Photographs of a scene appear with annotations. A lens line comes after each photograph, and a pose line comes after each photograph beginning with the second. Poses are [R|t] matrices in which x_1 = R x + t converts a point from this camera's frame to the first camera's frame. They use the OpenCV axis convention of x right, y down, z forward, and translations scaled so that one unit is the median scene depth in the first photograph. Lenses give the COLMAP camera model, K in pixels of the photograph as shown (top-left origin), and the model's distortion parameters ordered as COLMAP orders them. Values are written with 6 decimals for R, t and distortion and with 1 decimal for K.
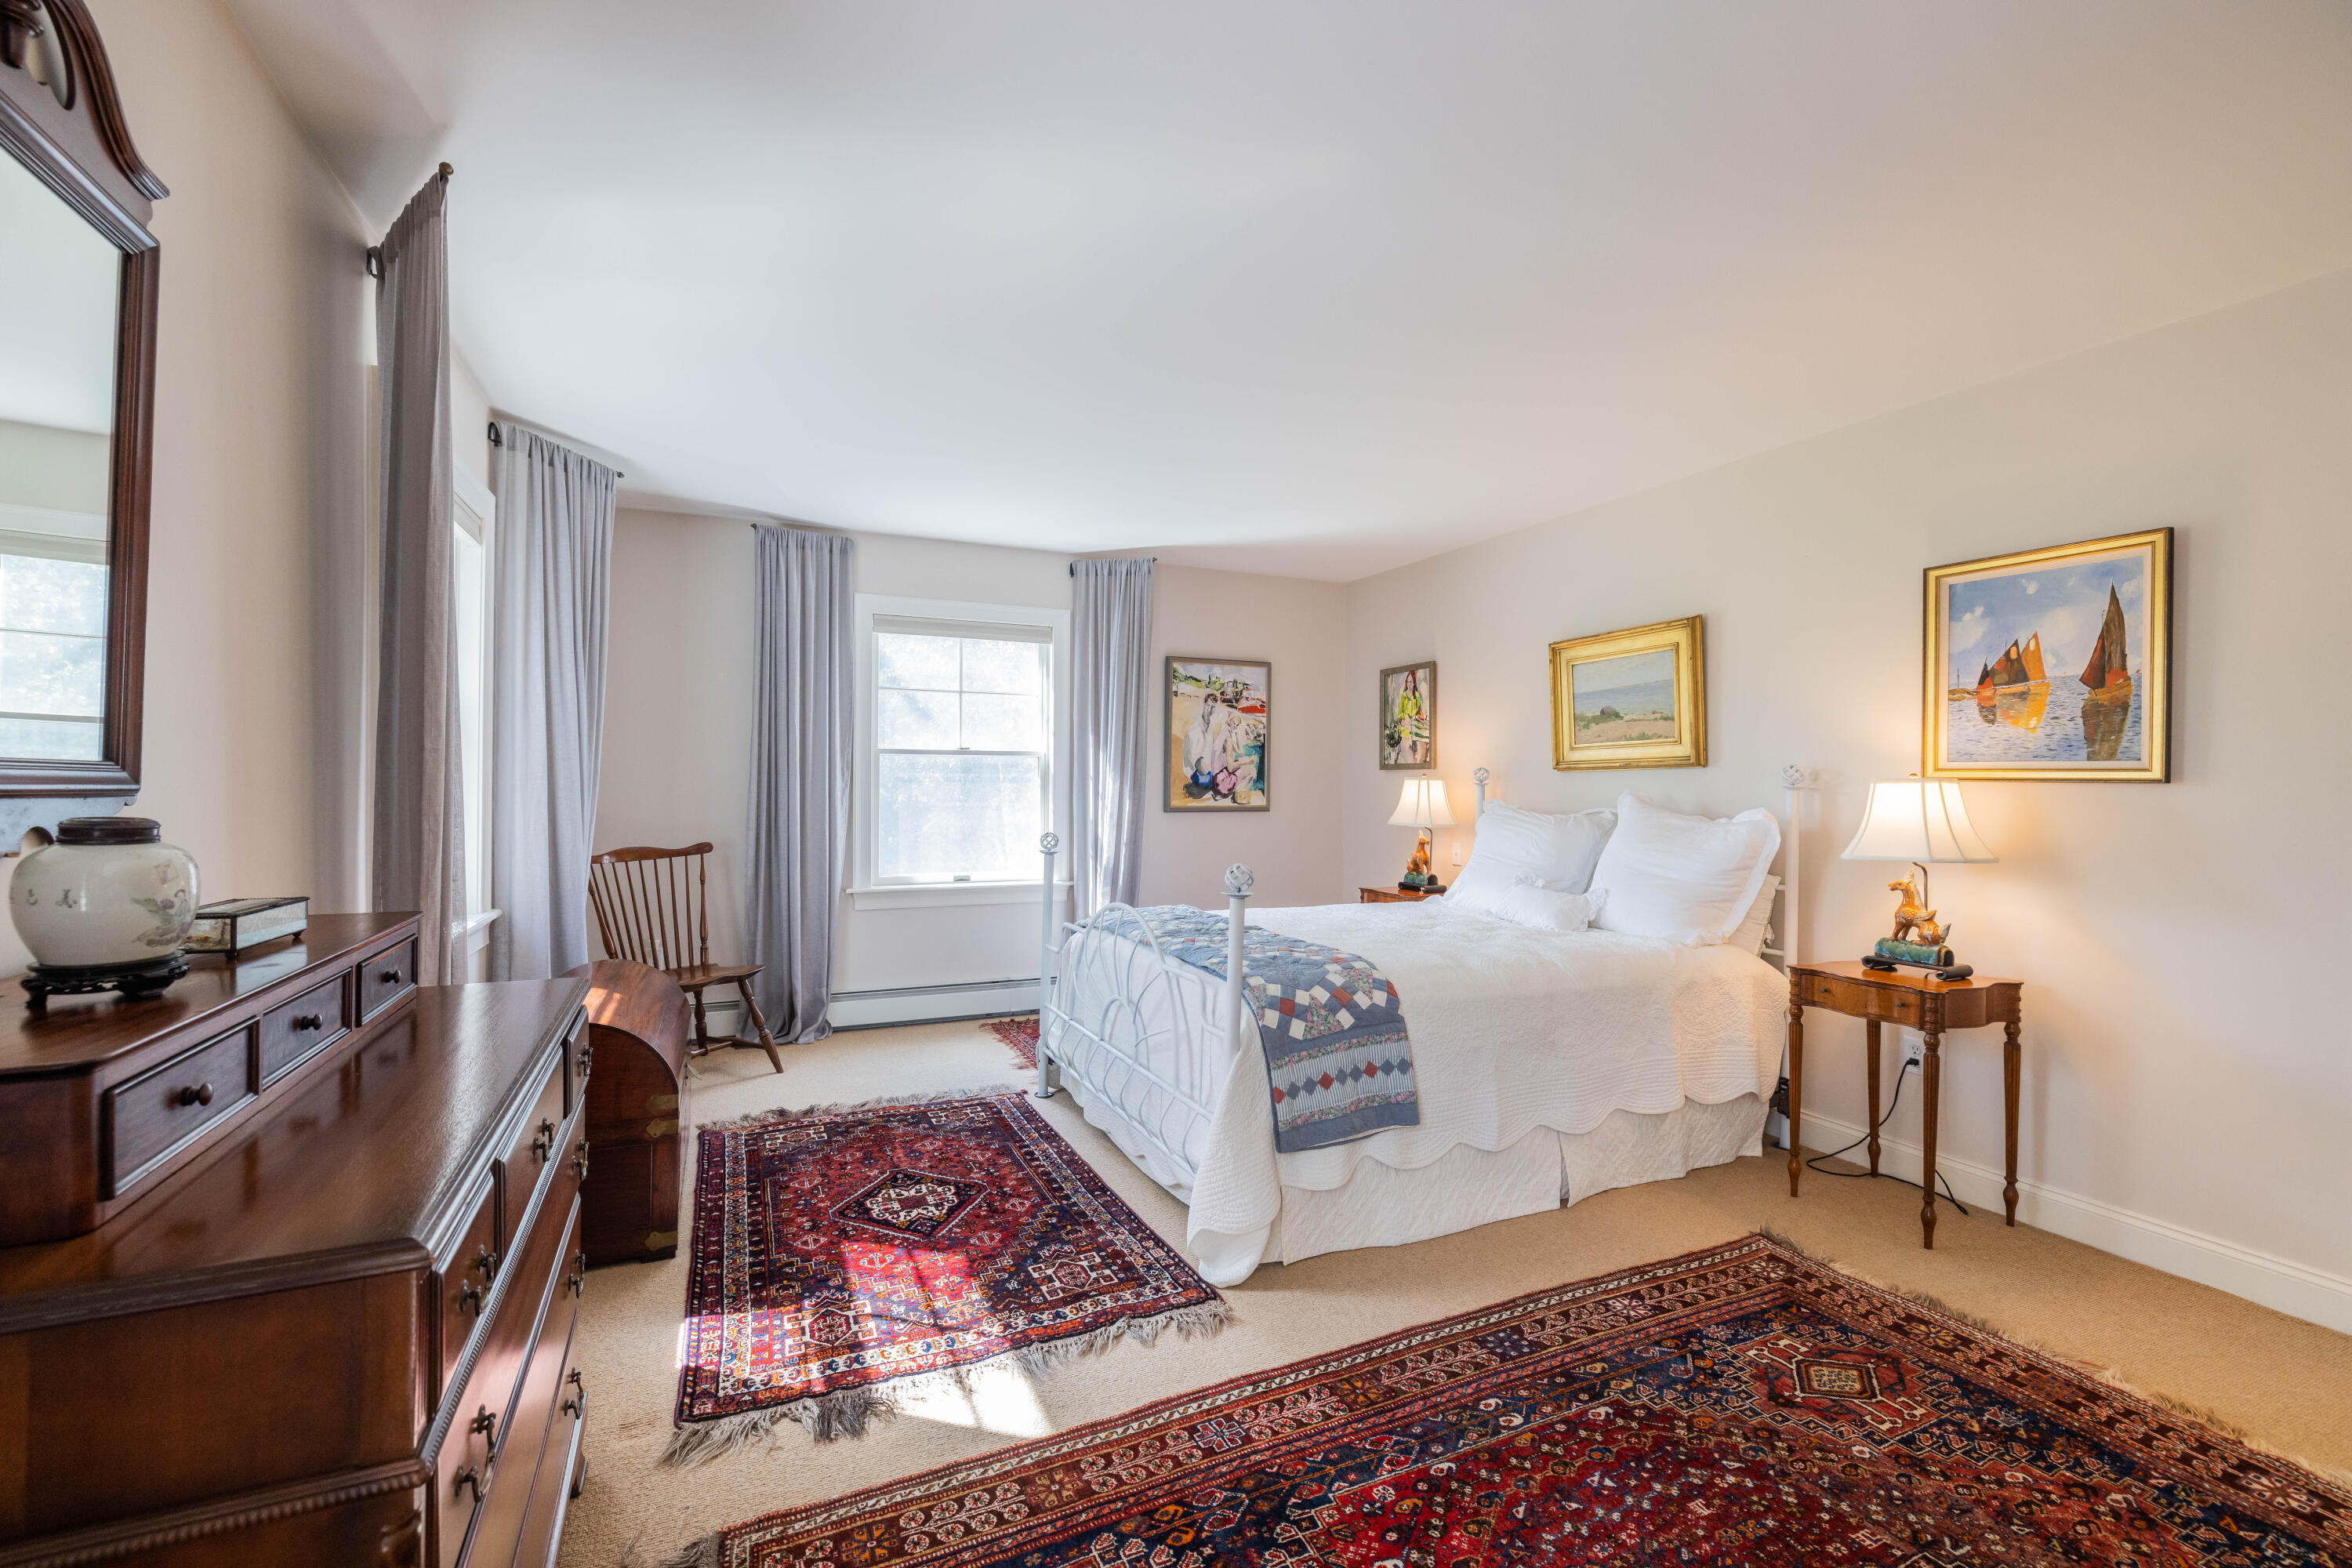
lens RADIAL K [[993.0, 0, 1176.0], [0, 993.0, 784.0], [0, 0, 1]] dist [0.013778, -0.000235]
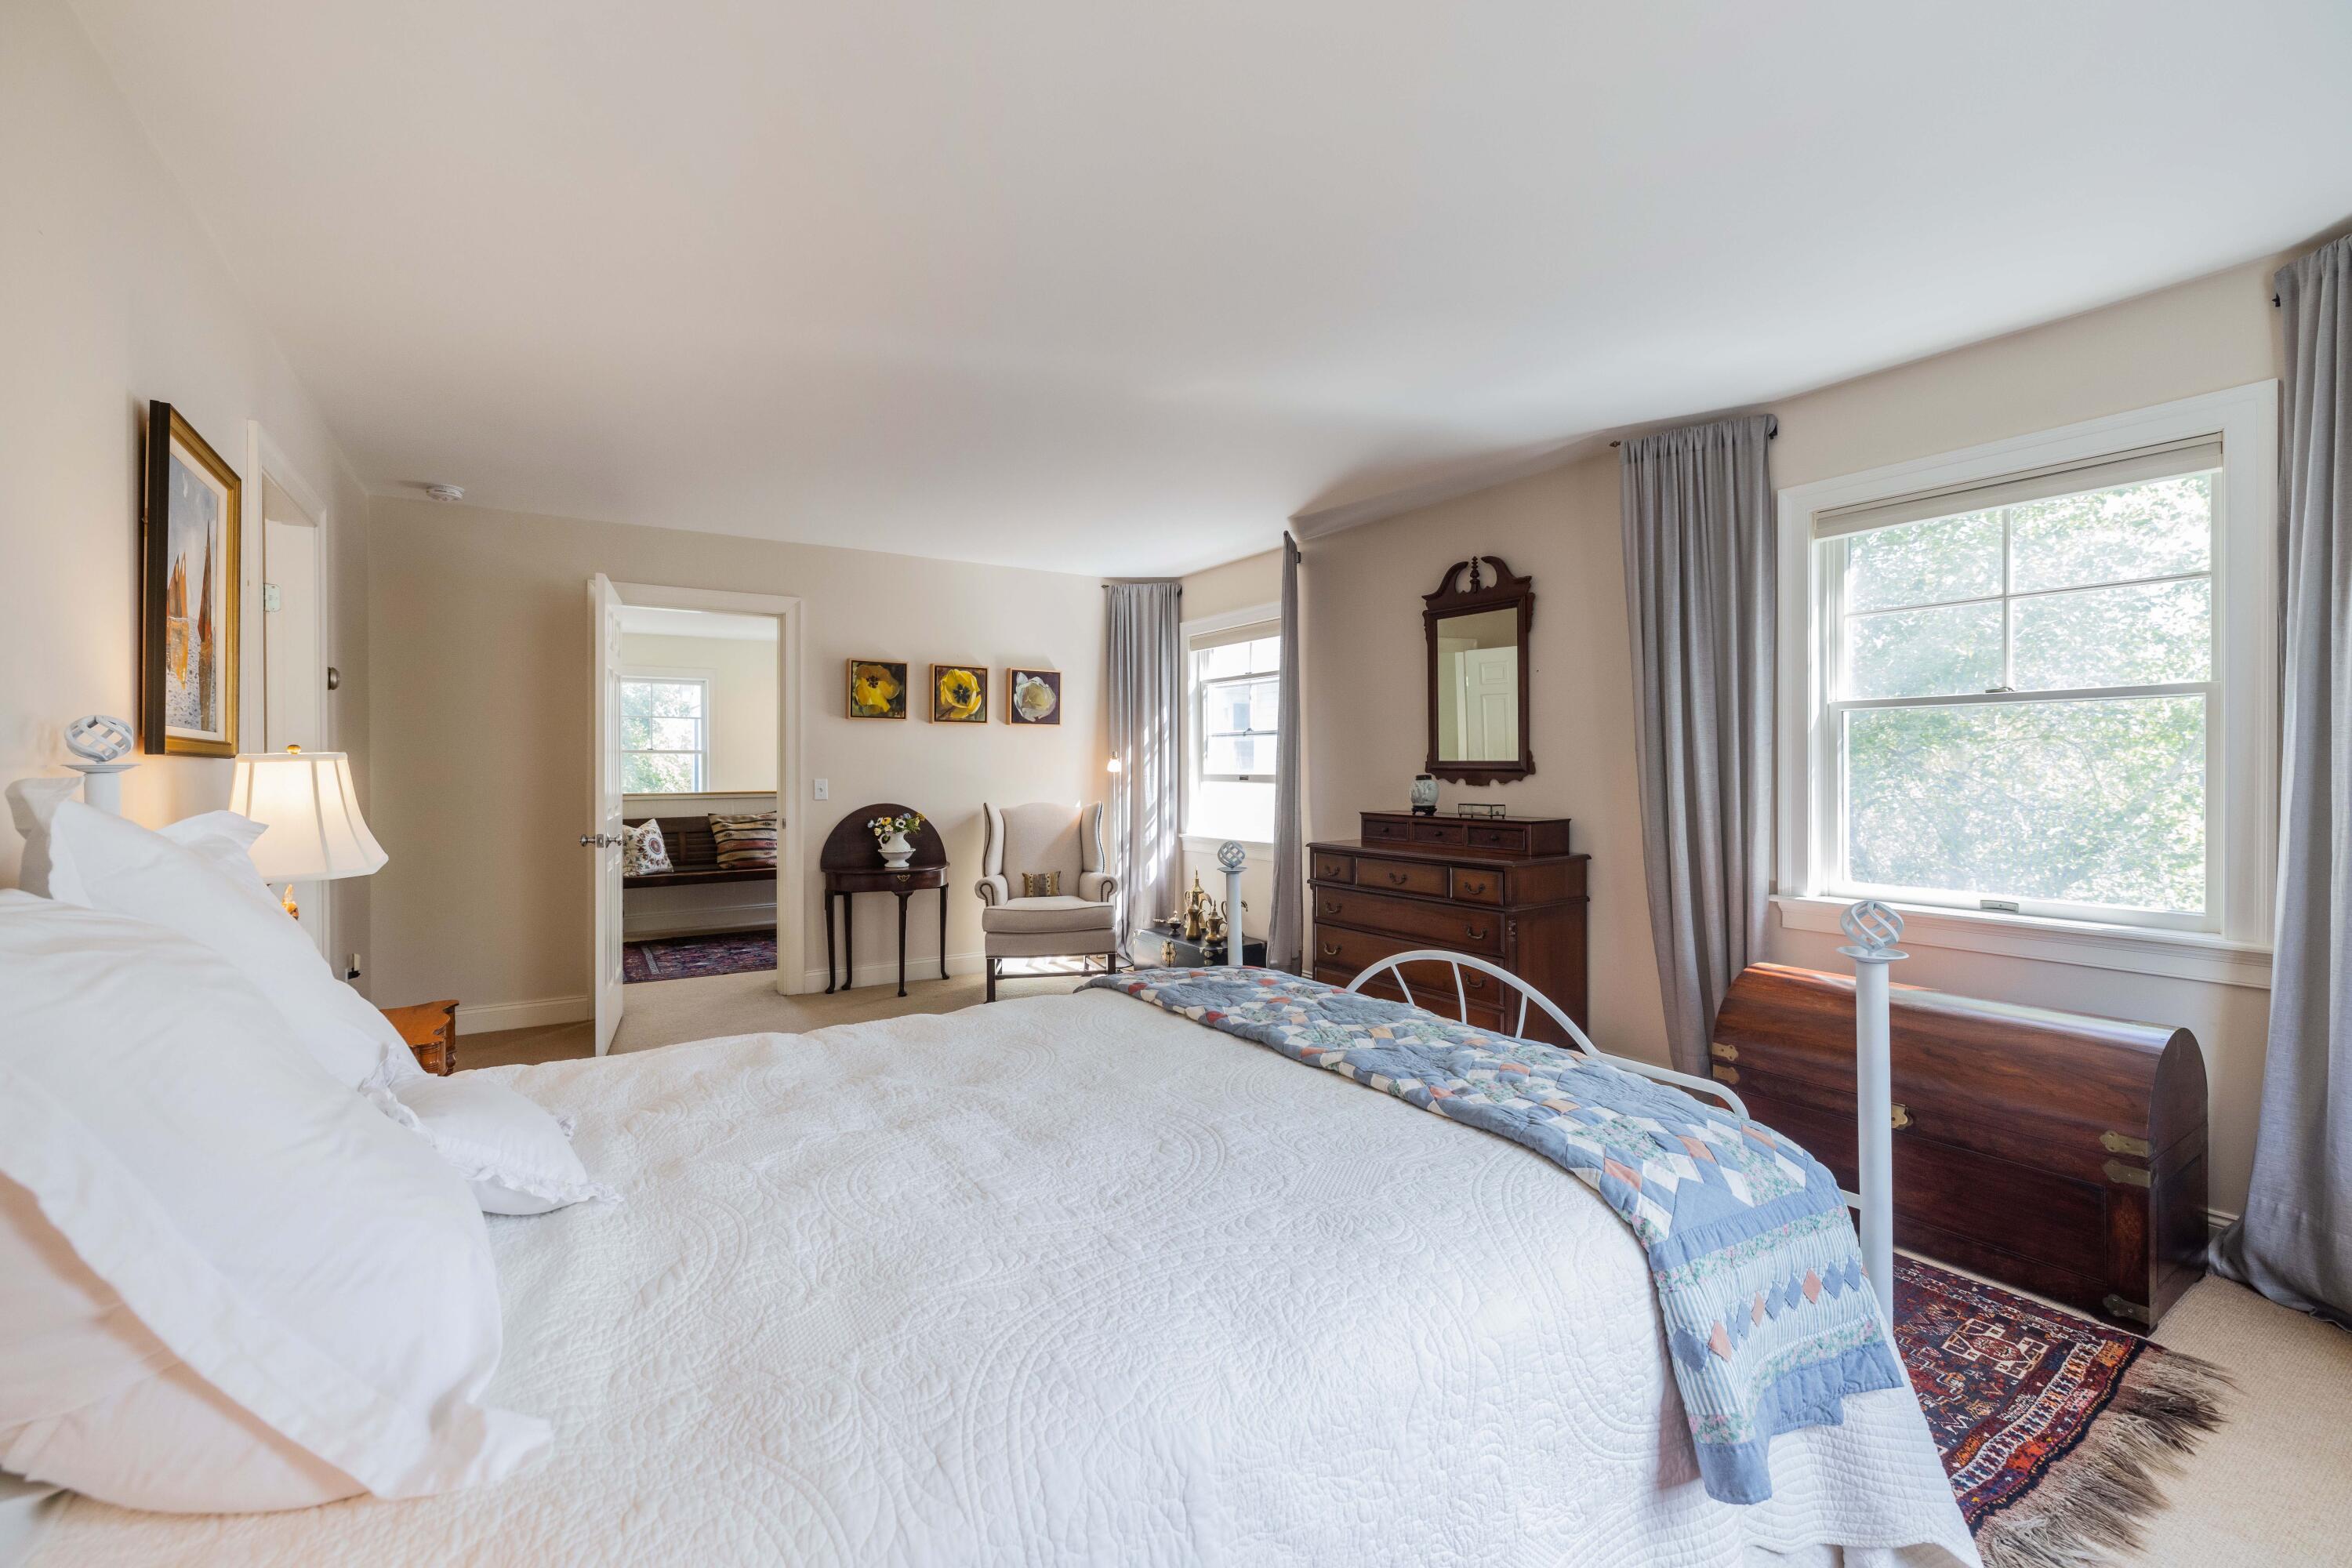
lens RADIAL K [[993.0, 0, 1176.0], [0, 993.0, 784.0], [0, 0, 1]] dist [0.013778, -0.000235]
pose [[0.159268, 0.015978, -0.987106, 0.301903], [0.008836, 0.999806, 0.017609, 0.006202], [0.987196, -0.011526, 0.159096, 0.409936]]
